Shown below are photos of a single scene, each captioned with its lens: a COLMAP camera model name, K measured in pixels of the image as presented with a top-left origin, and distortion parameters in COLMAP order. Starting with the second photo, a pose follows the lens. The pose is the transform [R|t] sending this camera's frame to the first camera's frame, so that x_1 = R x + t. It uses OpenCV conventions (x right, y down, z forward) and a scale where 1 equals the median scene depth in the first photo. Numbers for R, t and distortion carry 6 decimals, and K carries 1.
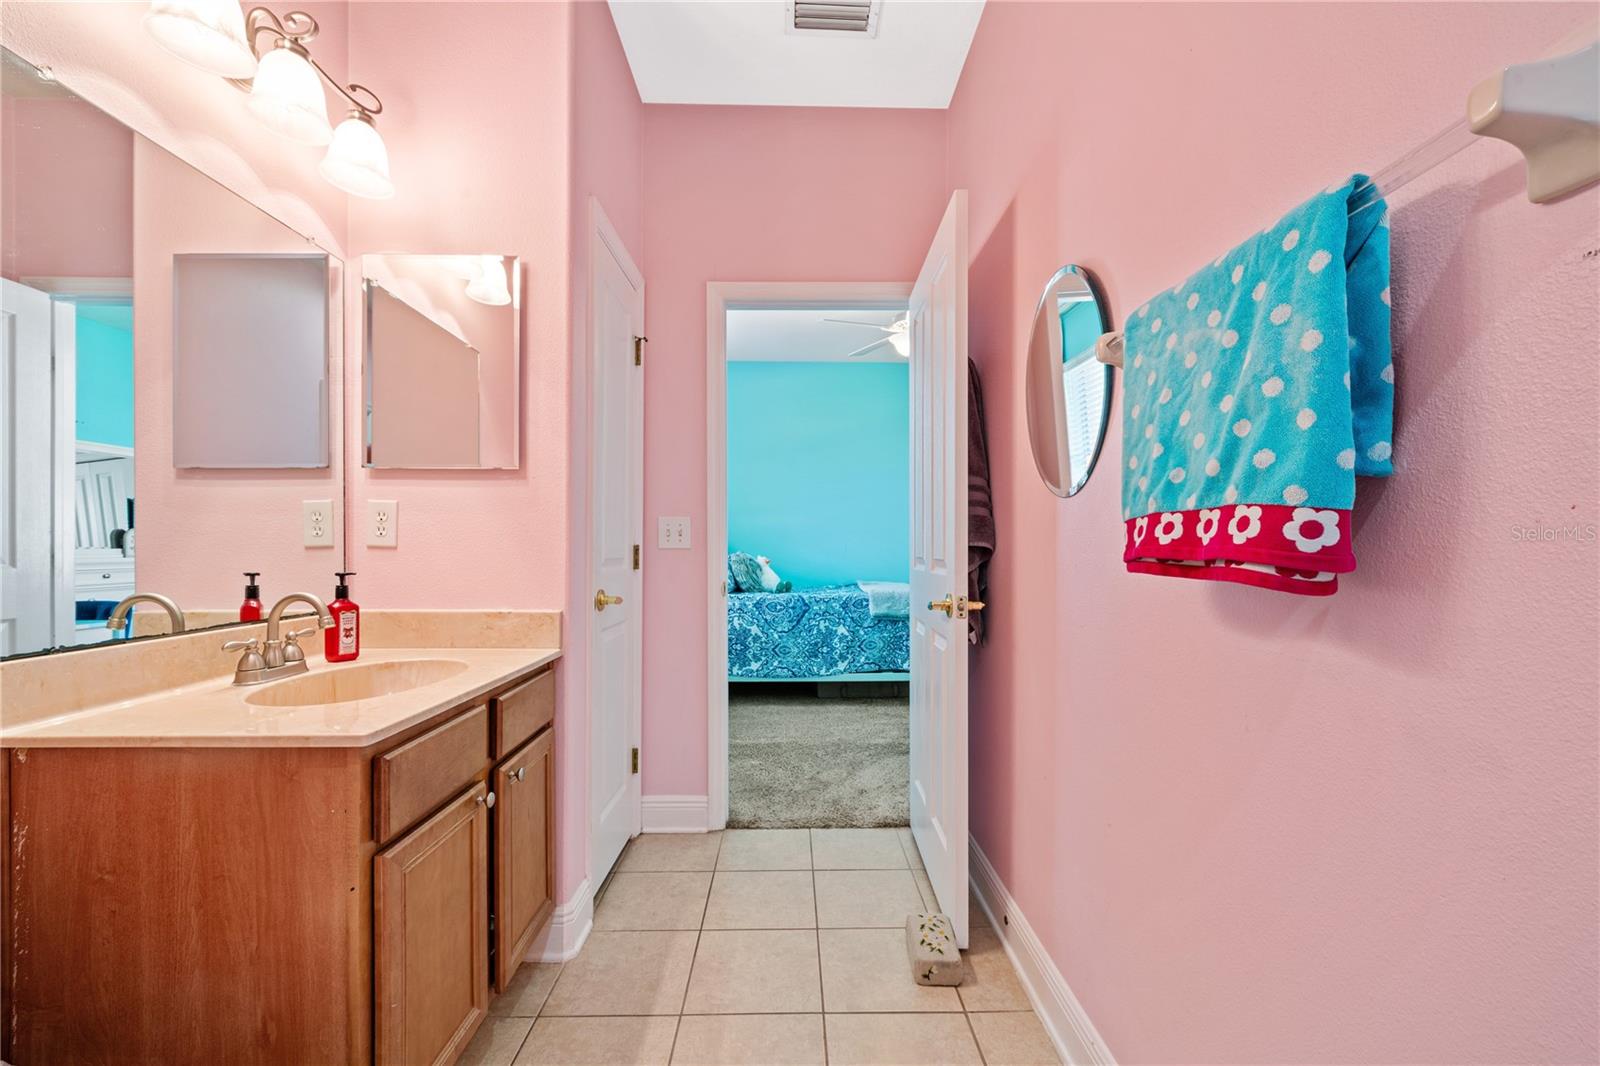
lens RADIAL K [[643.2, 0, 802.0], [0, 643.2, 548.5], [0, 0, 1]] dist [-0.003478, 0.000728]
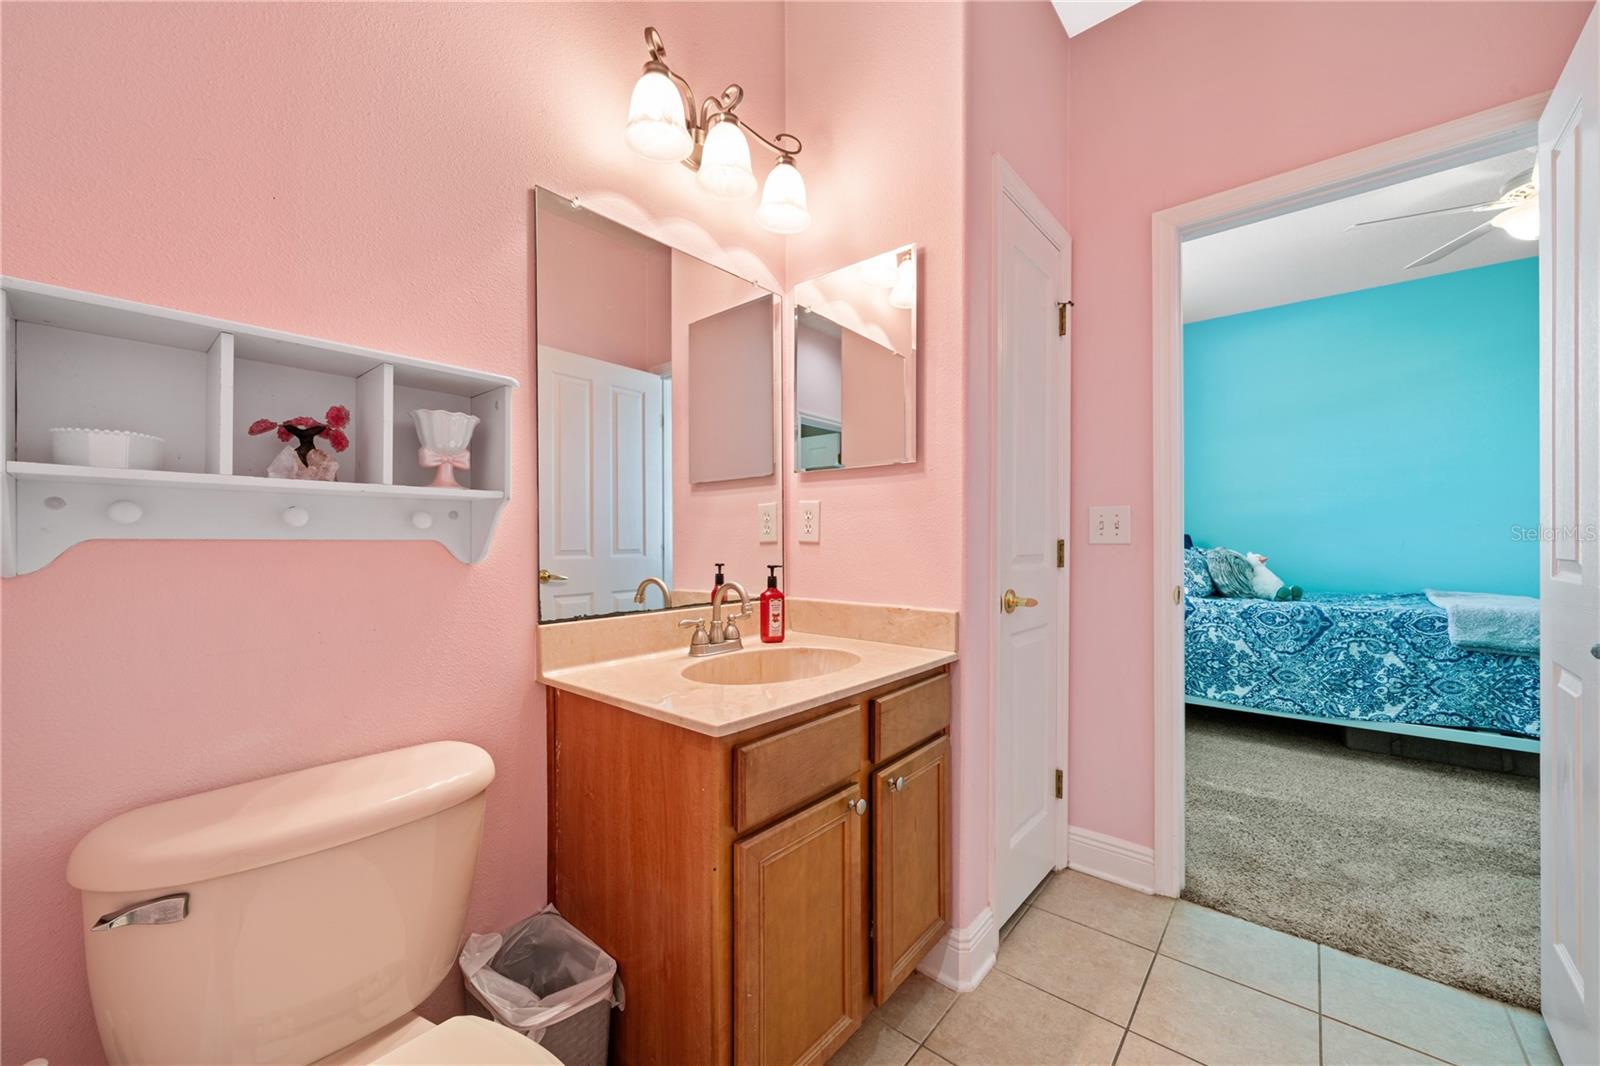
lens RADIAL K [[611.8, 0, 796.7], [0, 611.8, 544.0], [0, 0, 1]] dist [-0.003595, 0.000173]
pose [[0.751891, -0.000029, -0.659287, 0.031724], [0.000633, 1.000000, 0.000677, -0.000671], [0.659287, -0.000927, 0.751891, 0.183283]]
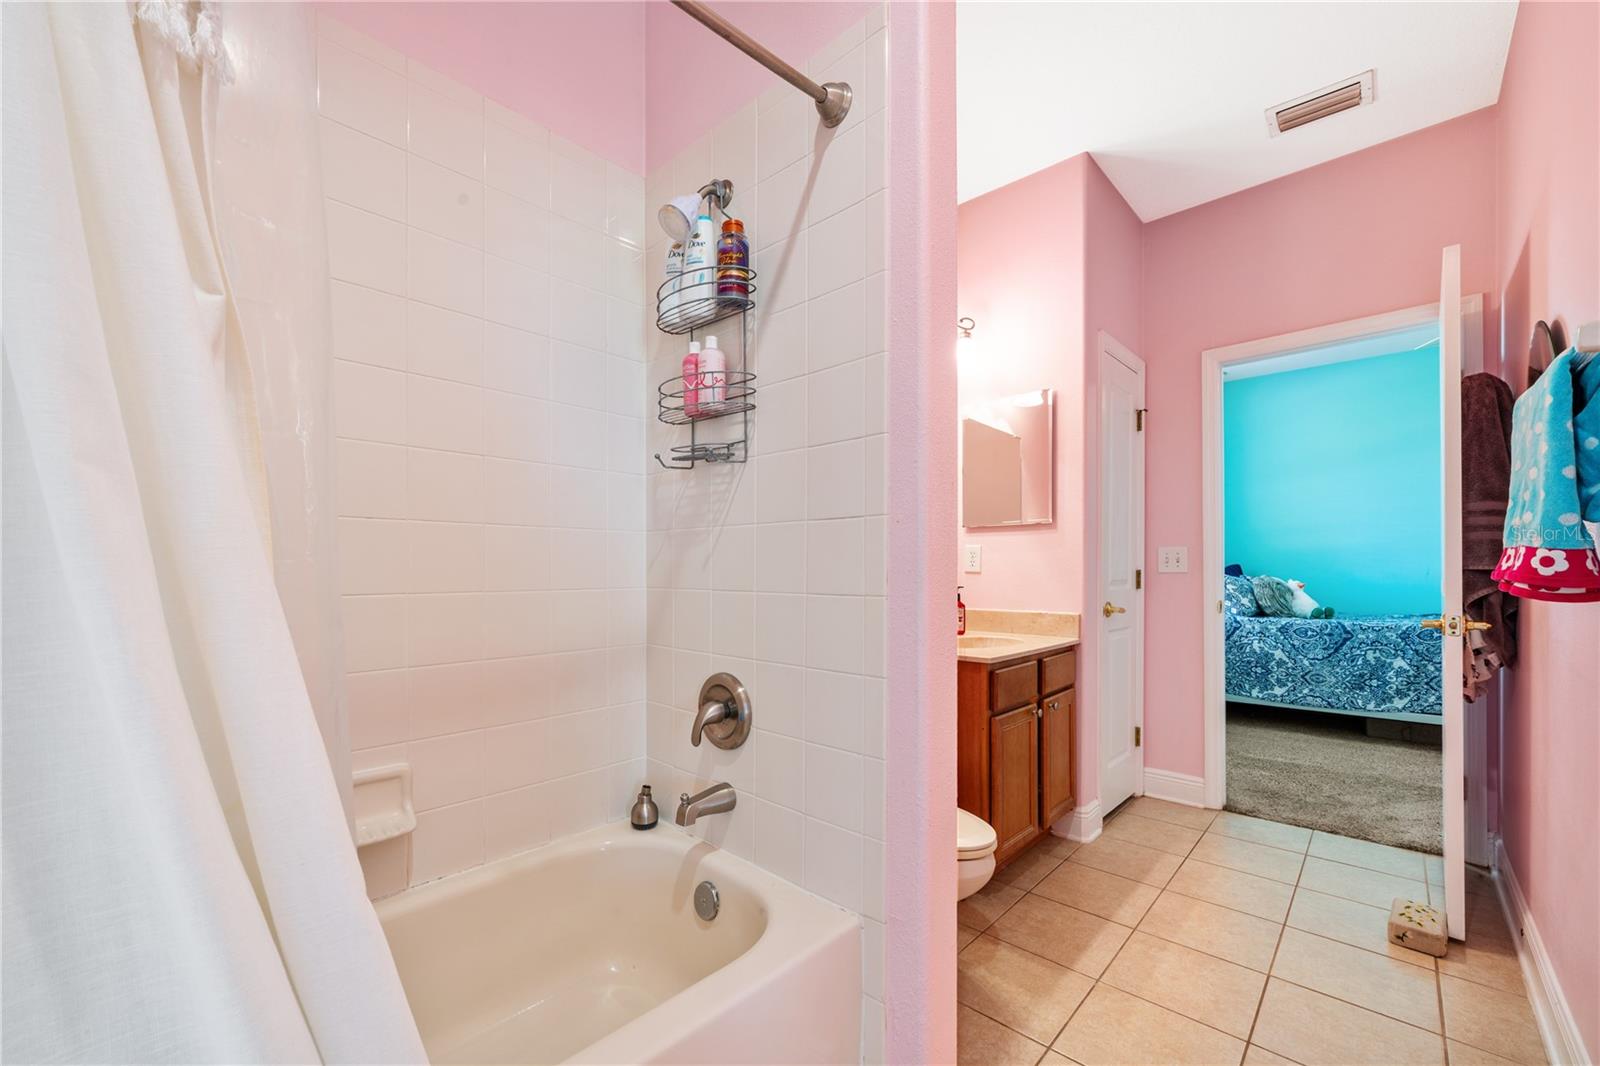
lens RADIAL K [[622.2, 0, 801.6], [0, 622.2, 572.4], [0, 0, 1]] dist [-0.002666, -0.000191]
pose [[0.714911, -0.002584, -0.699211, 0.185303], [0.002861, 0.999996, -0.000771, -0.002039], [0.699210, -0.001449, 0.714915, -0.514541]]
